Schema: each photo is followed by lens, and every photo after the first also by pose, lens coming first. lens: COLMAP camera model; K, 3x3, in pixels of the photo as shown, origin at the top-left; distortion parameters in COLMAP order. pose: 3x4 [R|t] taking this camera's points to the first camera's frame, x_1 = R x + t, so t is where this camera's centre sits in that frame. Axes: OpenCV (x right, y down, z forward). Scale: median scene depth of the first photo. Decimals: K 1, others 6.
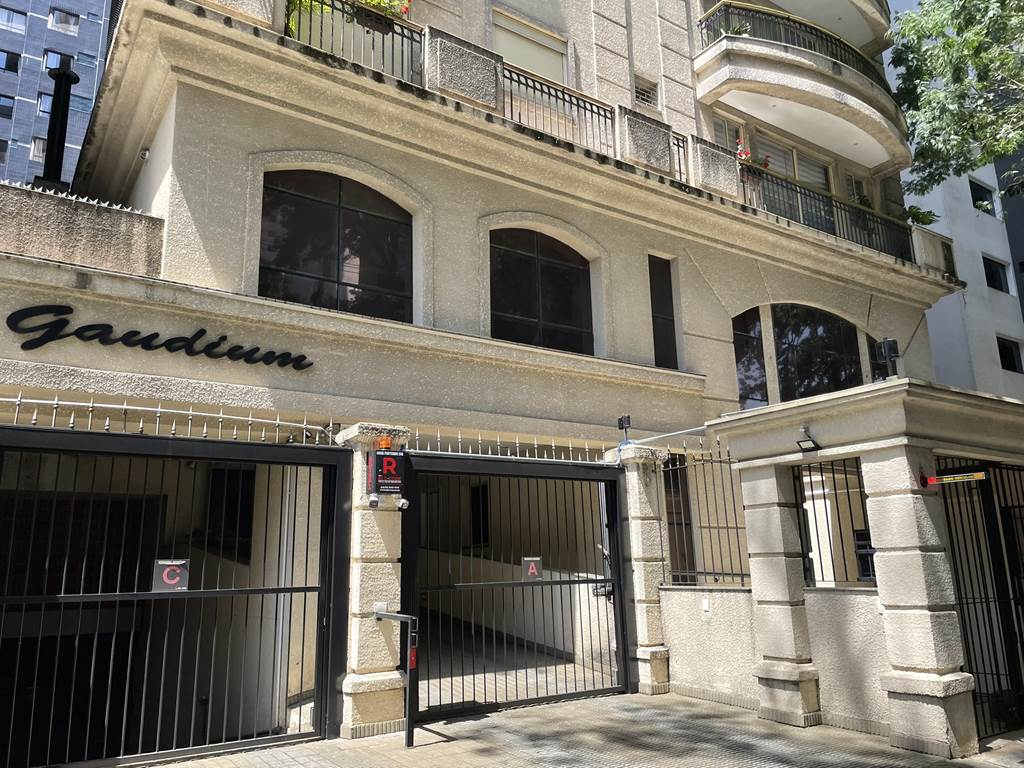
lens RADIAL K [[782.0, 0, 511.7], [0, 782.0, 386.4], [0, 0, 1]] dist [0.095794, -0.130593]
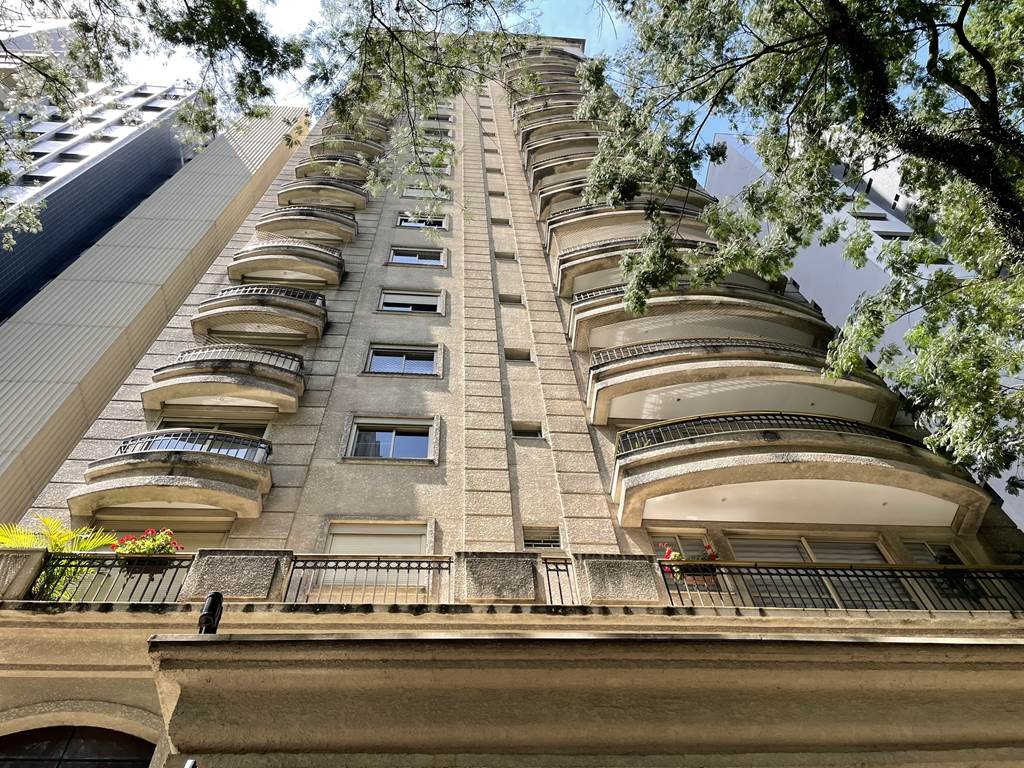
lens RADIAL K [[782.0, 0, 511.7], [0, 782.0, 386.4], [0, 0, 1]] dist [0.095794, -0.130593]
pose [[0.868444, -0.441128, -0.226301, 0.727807], [0.158664, 0.679724, -0.716101, 0.237841], [0.469714, 0.585987, 0.660293, 0.539012]]
